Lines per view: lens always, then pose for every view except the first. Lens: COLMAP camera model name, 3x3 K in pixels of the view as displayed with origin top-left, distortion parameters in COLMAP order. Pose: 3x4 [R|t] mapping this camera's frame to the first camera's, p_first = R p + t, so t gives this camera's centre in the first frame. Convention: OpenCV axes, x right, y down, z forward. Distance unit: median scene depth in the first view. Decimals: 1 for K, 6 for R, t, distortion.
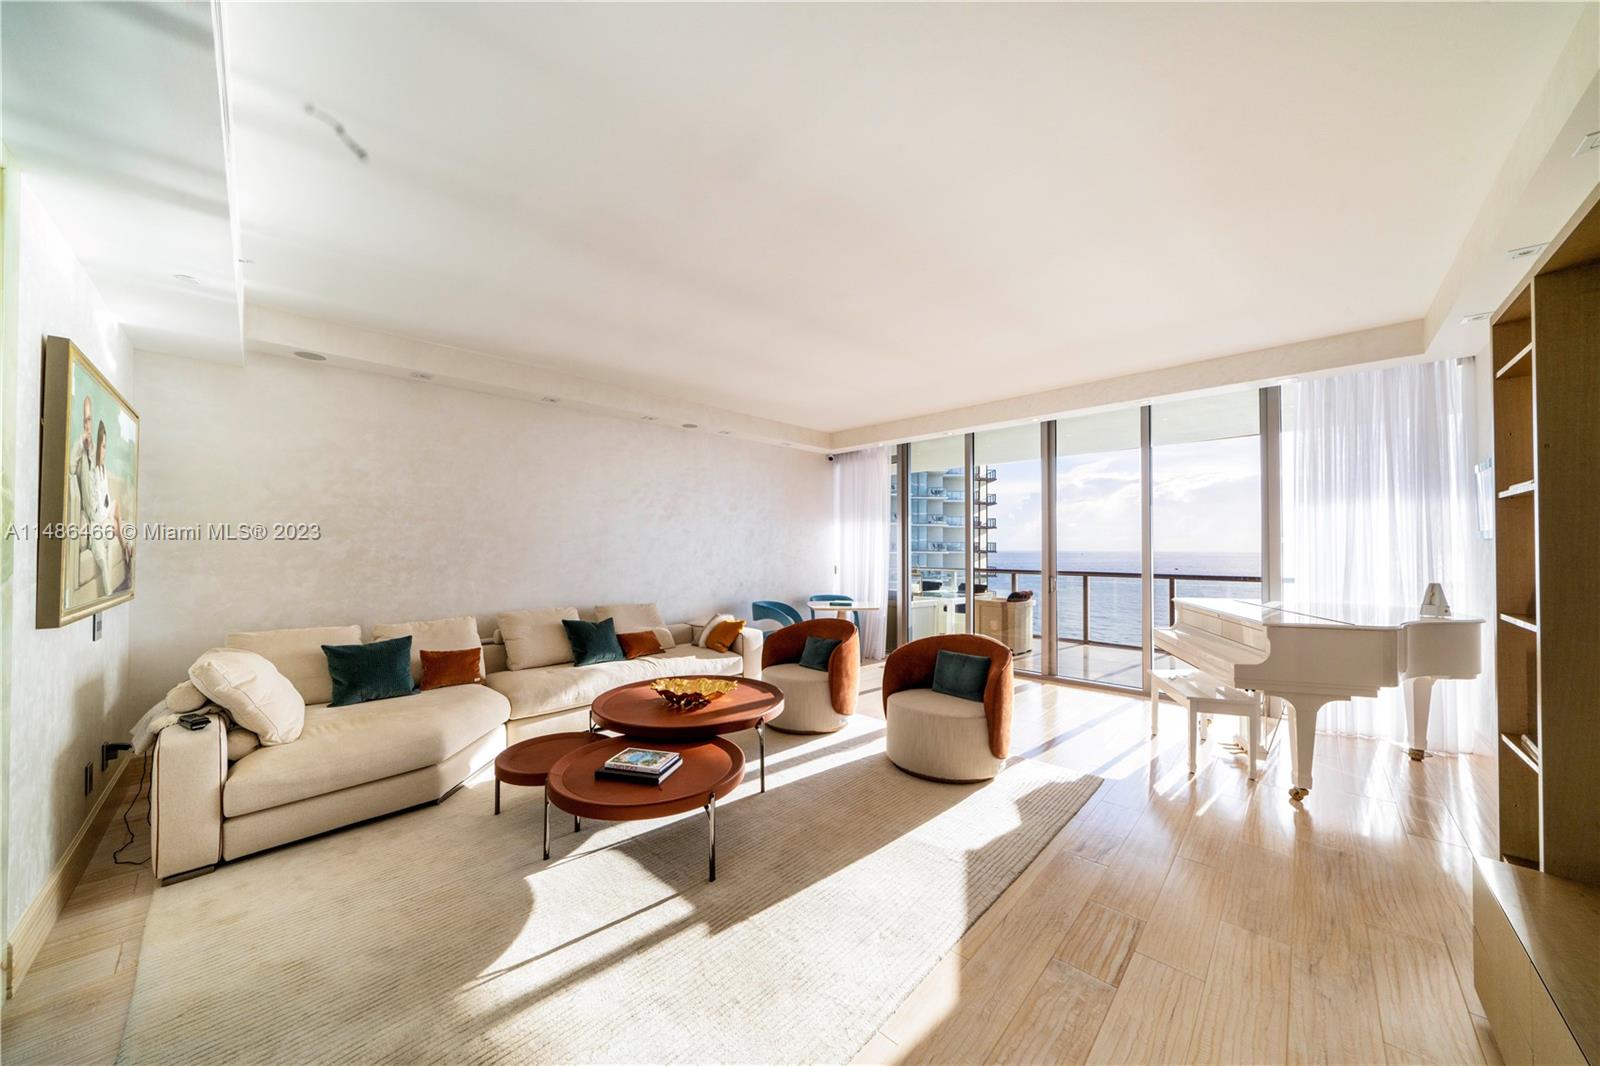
lens RADIAL K [[536.2, 0, 802.6], [0, 536.2, 540.0], [0, 0, 1]] dist [-0.001259, 0.000036]
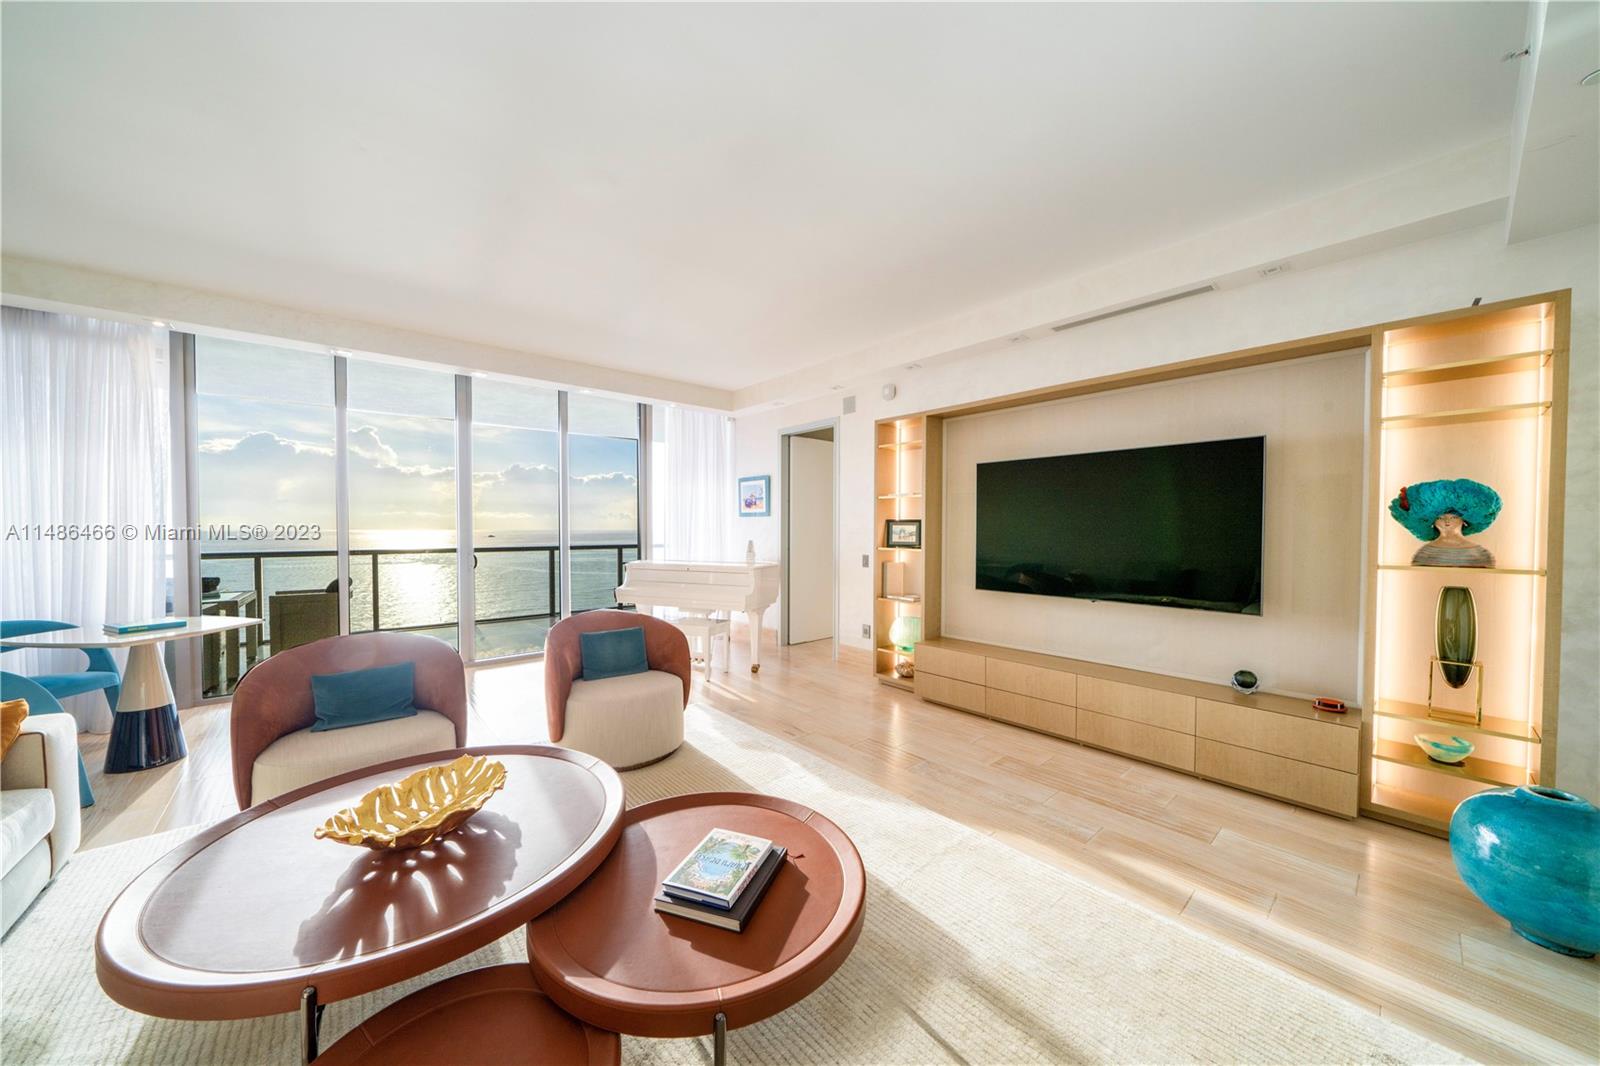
lens RADIAL K [[557.7, 0, 803.8], [0, 557.7, 536.2], [0, 0, 1]] dist [-0.000759, -0.000008]
pose [[0.116030, -0.018404, 0.993075, -0.509406], [-0.022056, 0.999534, 0.021100, 0.010140], [-0.993001, -0.024351, 0.115570, 0.445565]]
